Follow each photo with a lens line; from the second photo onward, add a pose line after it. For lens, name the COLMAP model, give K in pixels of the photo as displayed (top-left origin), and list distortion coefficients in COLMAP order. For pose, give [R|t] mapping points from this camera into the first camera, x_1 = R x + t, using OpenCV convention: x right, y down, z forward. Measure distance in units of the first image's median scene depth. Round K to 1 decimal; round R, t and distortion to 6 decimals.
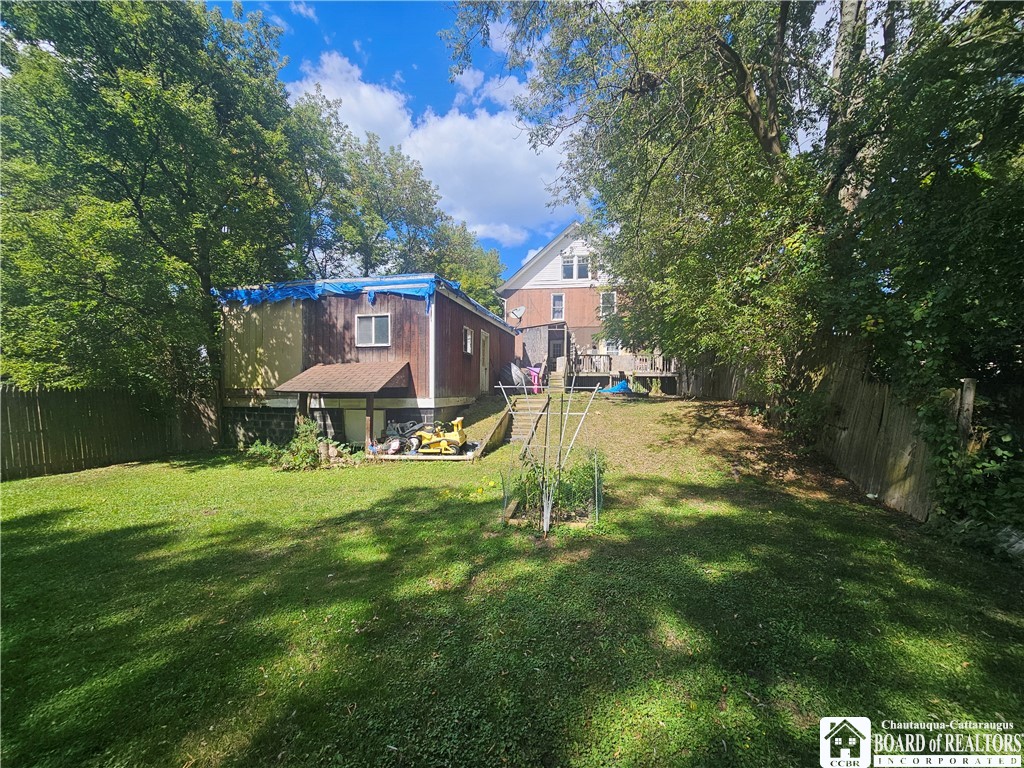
lens RADIAL K [[421.3, 0, 515.5], [0, 421.3, 384.6], [0, 0, 1]] dist [0.001813, -0.001011]
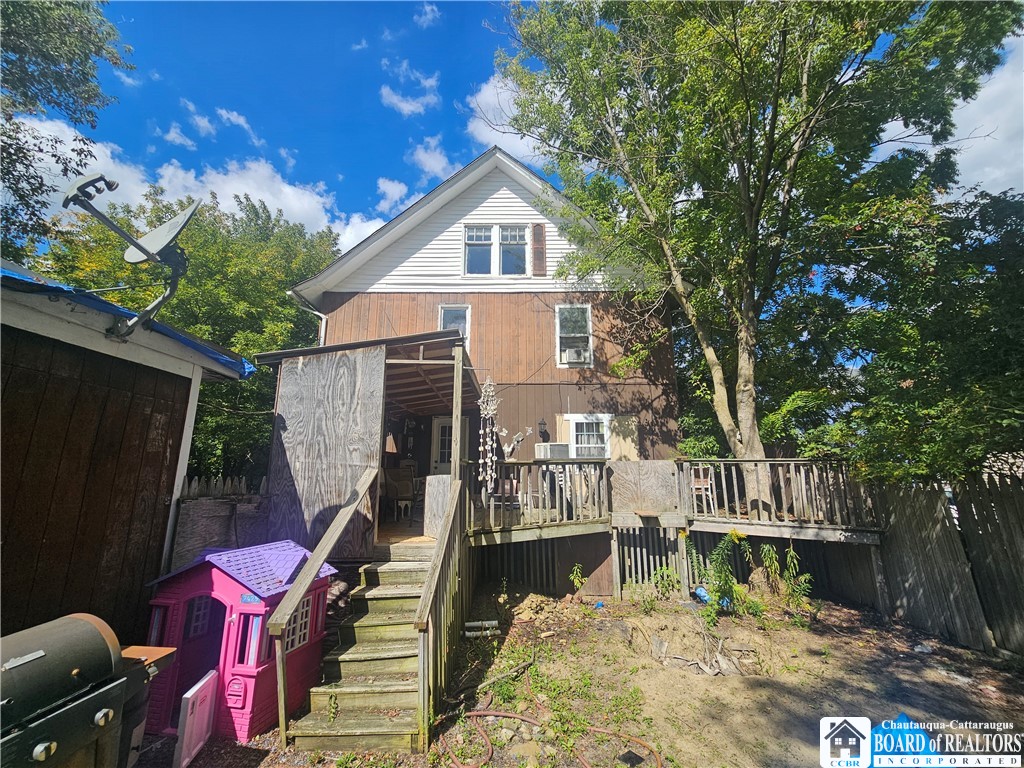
lens RADIAL K [[421.3, 0, 518.9], [0, 421.3, 385.2], [0, 0, 1]] dist [0.001813, -0.001011]
pose [[0.980150, 0.027141, 0.196393, 0.033792], [0.016579, 0.975895, -0.217610, -0.020125], [-0.197565, 0.216546, 0.956073, 0.243777]]
